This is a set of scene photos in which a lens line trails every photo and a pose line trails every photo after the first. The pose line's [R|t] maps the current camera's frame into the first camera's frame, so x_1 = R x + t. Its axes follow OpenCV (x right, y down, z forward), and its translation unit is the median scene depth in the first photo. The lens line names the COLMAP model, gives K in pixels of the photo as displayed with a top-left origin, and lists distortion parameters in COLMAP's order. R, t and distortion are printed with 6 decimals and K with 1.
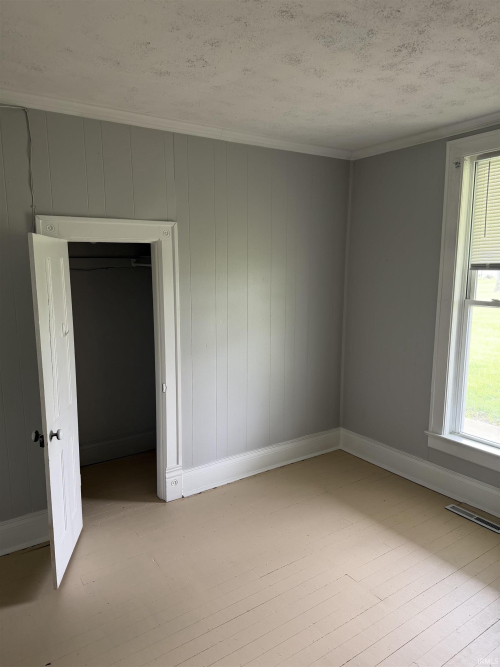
lens RADIAL K [[474.4, 0, 248.9], [0, 474.4, 336.0], [0, 0, 1]] dist [0.022064, -0.018990]
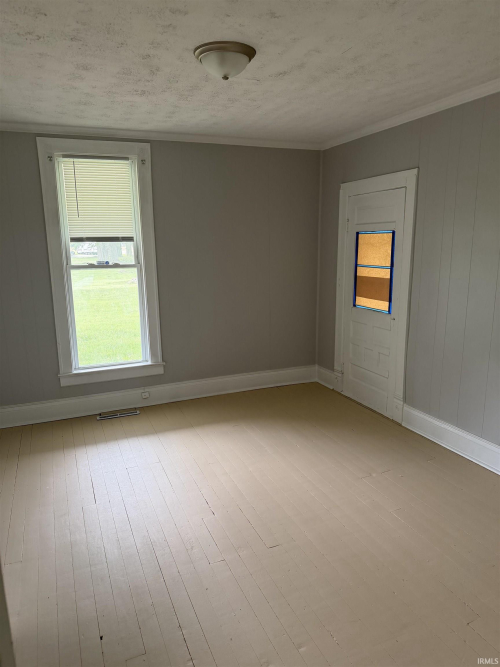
lens RADIAL K [[474.4, 0, 245.4], [0, 474.4, 331.3], [0, 0, 1]] dist [0.022064, -0.018990]
pose [[0.208261, -0.183245, 0.960754, -0.756612], [0.155428, 0.976011, 0.152463, -0.023645], [-0.965645, 0.117576, 0.231746, 0.261509]]
